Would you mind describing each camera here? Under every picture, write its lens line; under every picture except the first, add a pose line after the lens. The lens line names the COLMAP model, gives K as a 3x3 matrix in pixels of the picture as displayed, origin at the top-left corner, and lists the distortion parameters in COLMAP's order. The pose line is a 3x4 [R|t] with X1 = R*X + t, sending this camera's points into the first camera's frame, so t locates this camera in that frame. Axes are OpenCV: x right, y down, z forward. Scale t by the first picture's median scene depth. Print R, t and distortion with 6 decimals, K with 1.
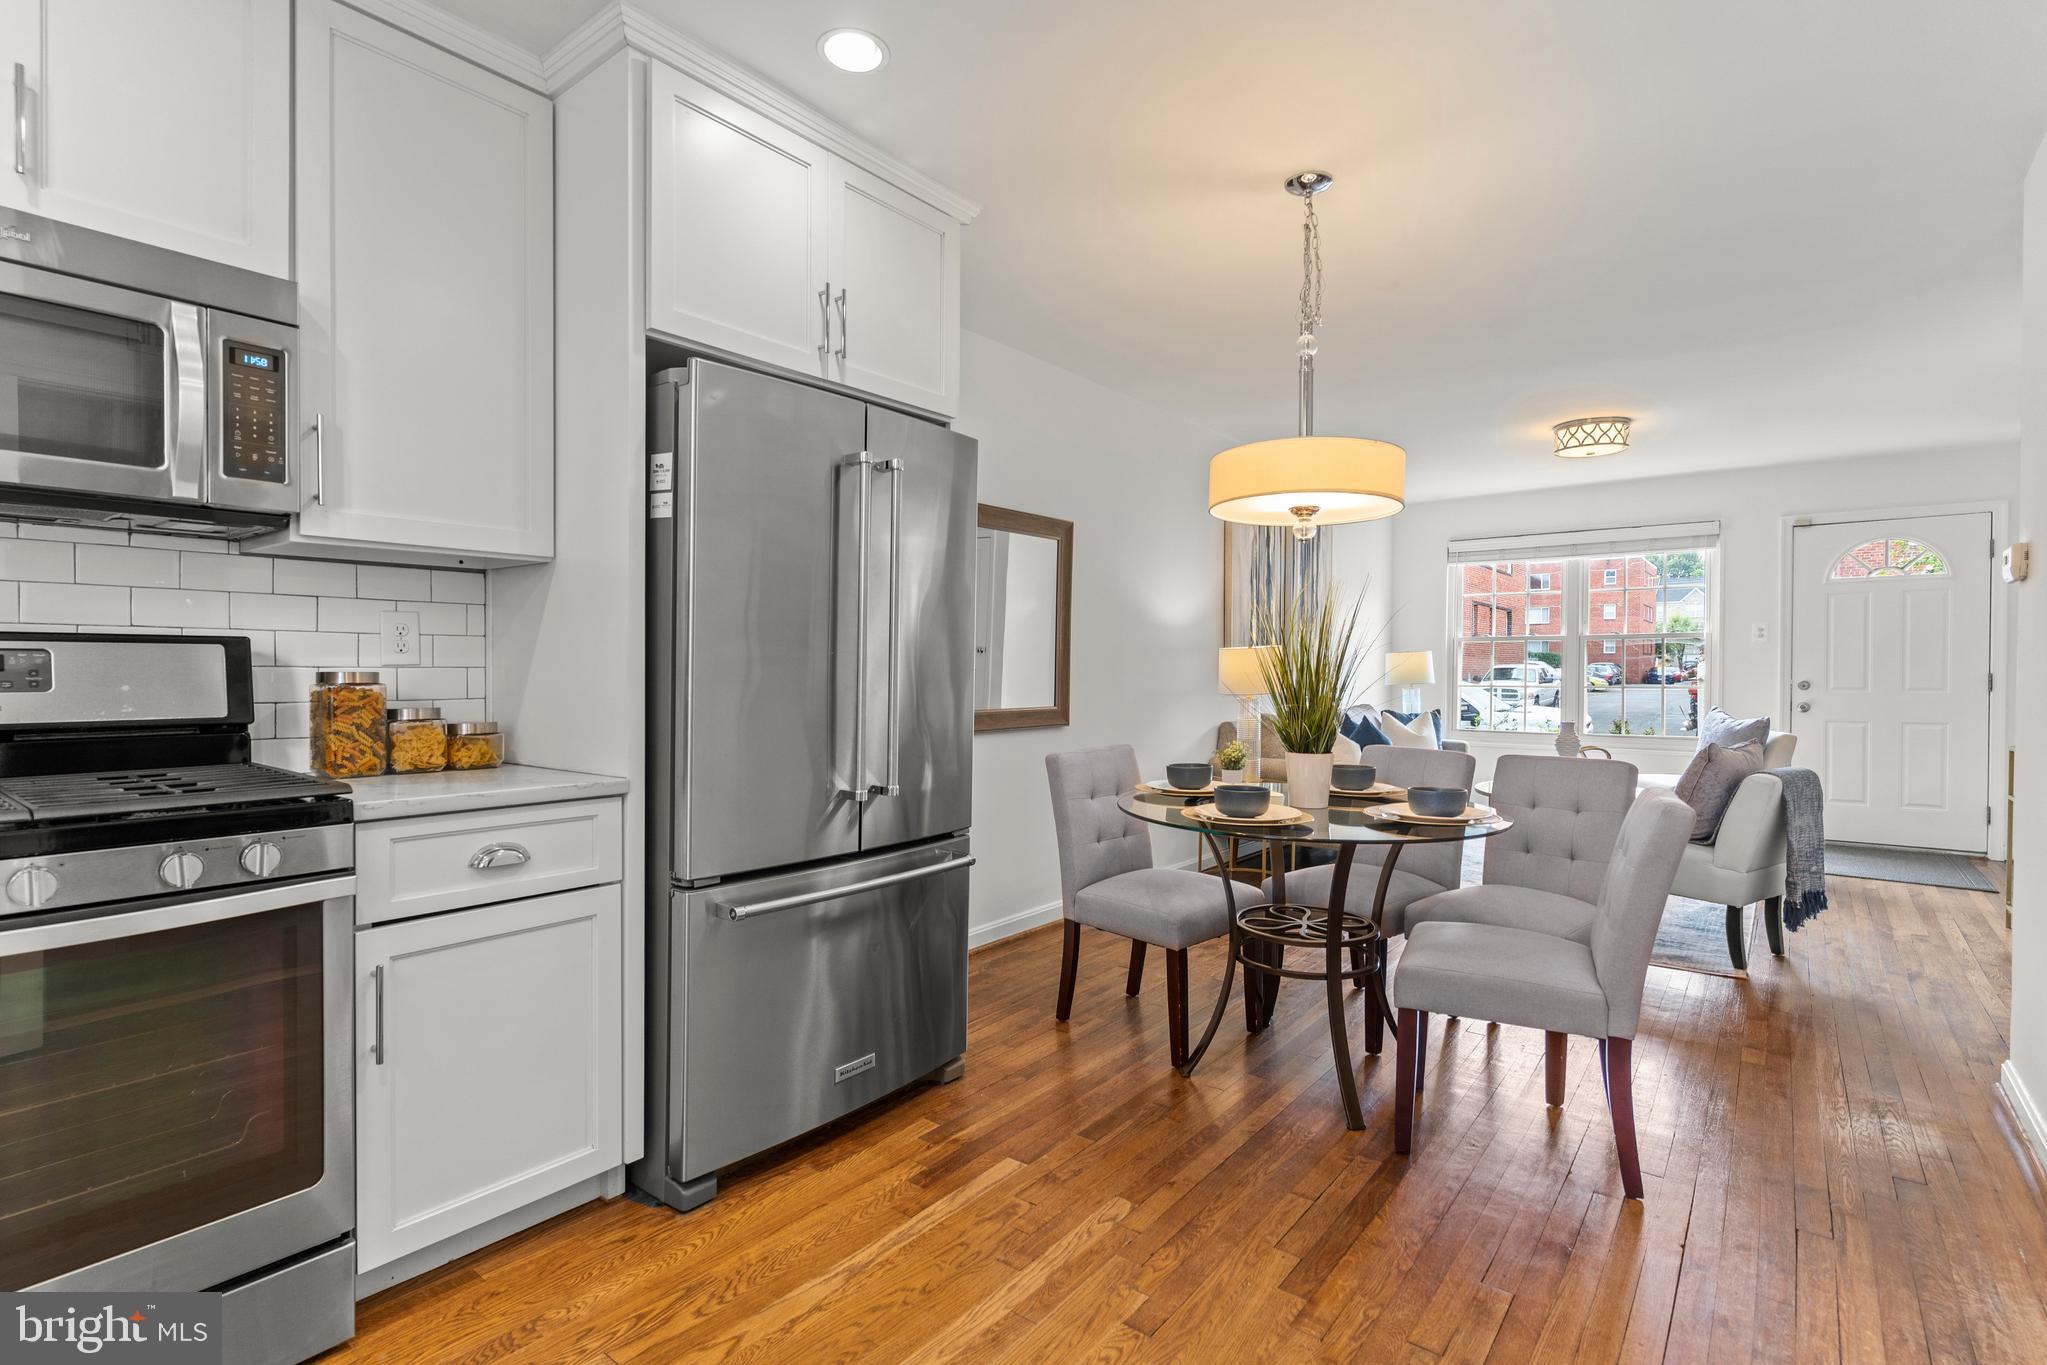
lens RADIAL K [[989.4, 0, 1013.9], [0, 989.4, 684.6], [0, 0, 1]] dist [0.003786, 0.003844]
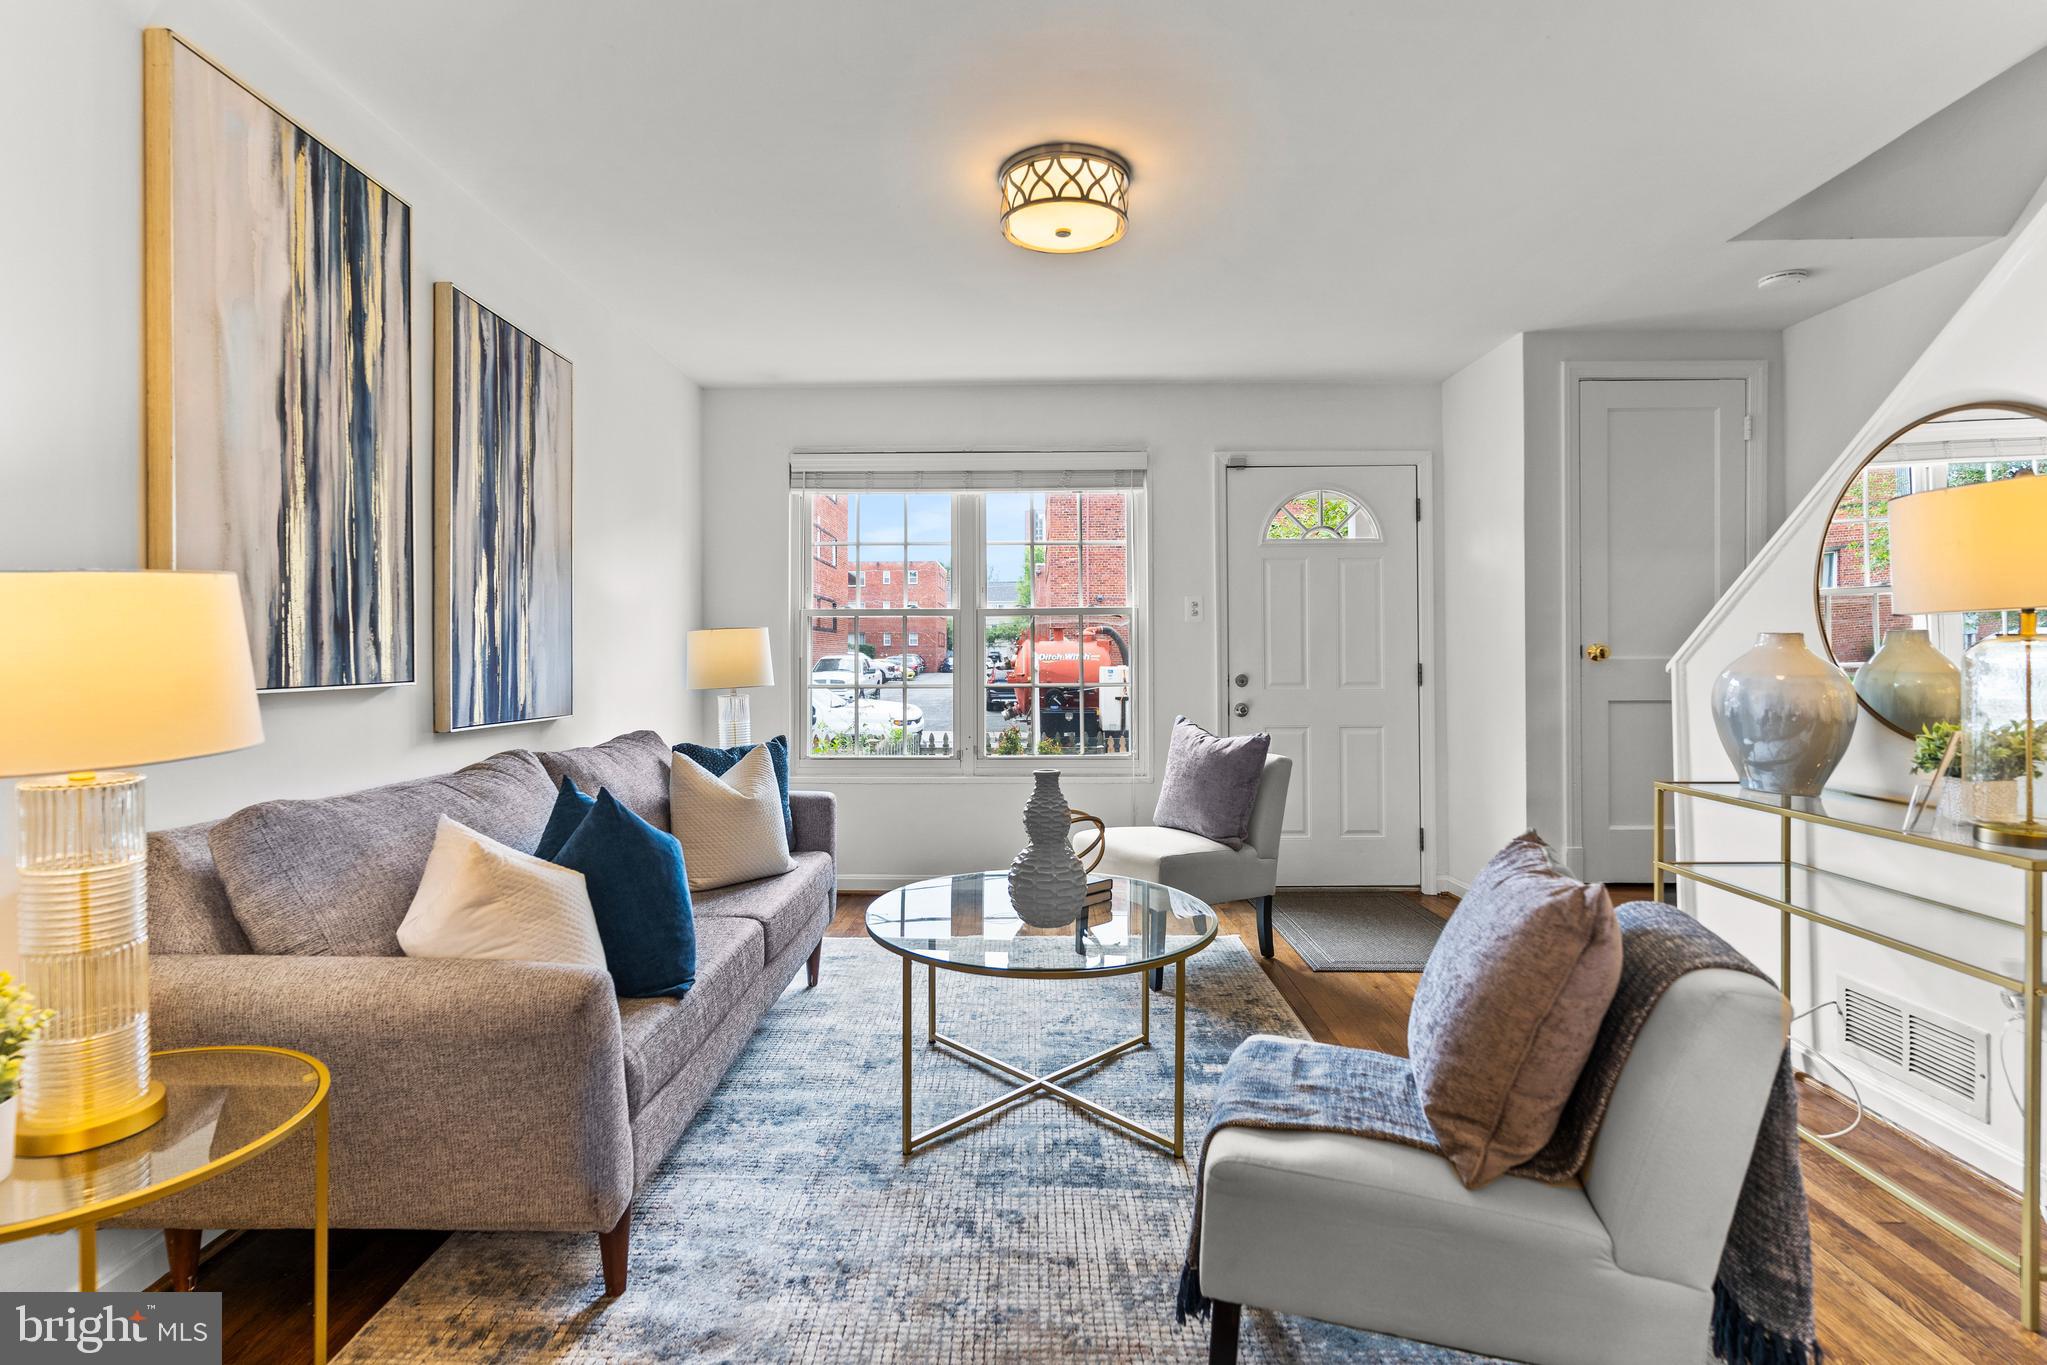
lens RADIAL K [[989.4, 0, 1007.9], [0, 989.4, 653.3], [0, 0, 1]] dist [0.003786, 0.003844]
pose [[0.800948, 0.000589, 0.598734, 0.487726], [0.013102, 0.999743, -0.018511, -0.018534], [-0.598590, 0.022671, 0.800734, 1.173775]]
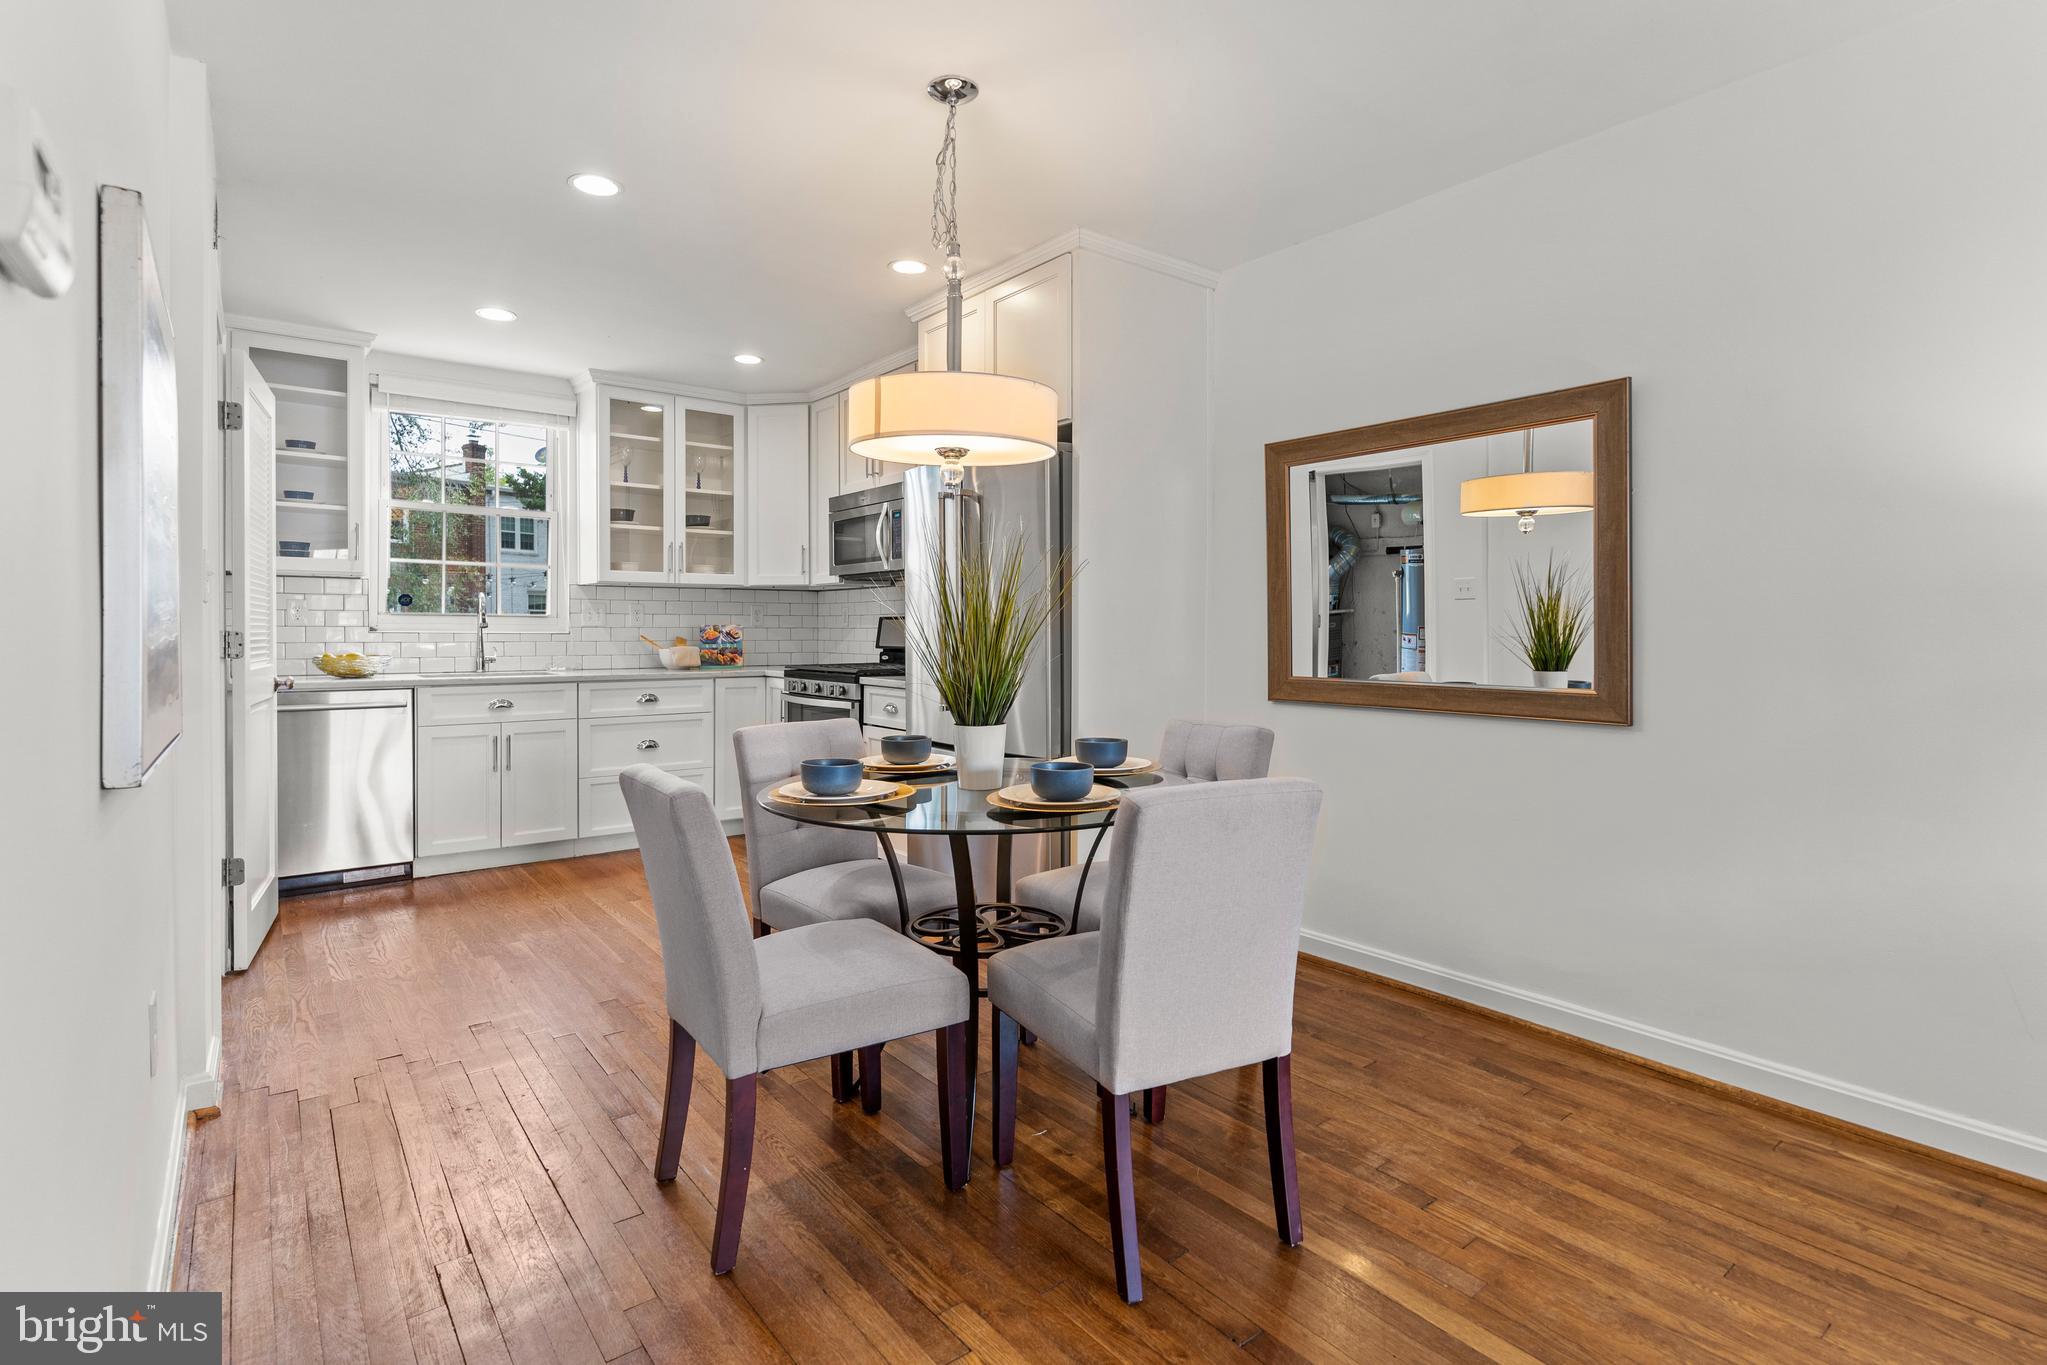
lens RADIAL K [[989.4, 0, 1014.1], [0, 989.4, 644.4], [0, 0, 1]] dist [0.003786, 0.003844]
pose [[-0.244479, 0.010439, -0.969598, 1.120657], [-0.019444, 0.999688, 0.015665, -0.013181], [0.969460, 0.022682, -0.244200, 1.235120]]
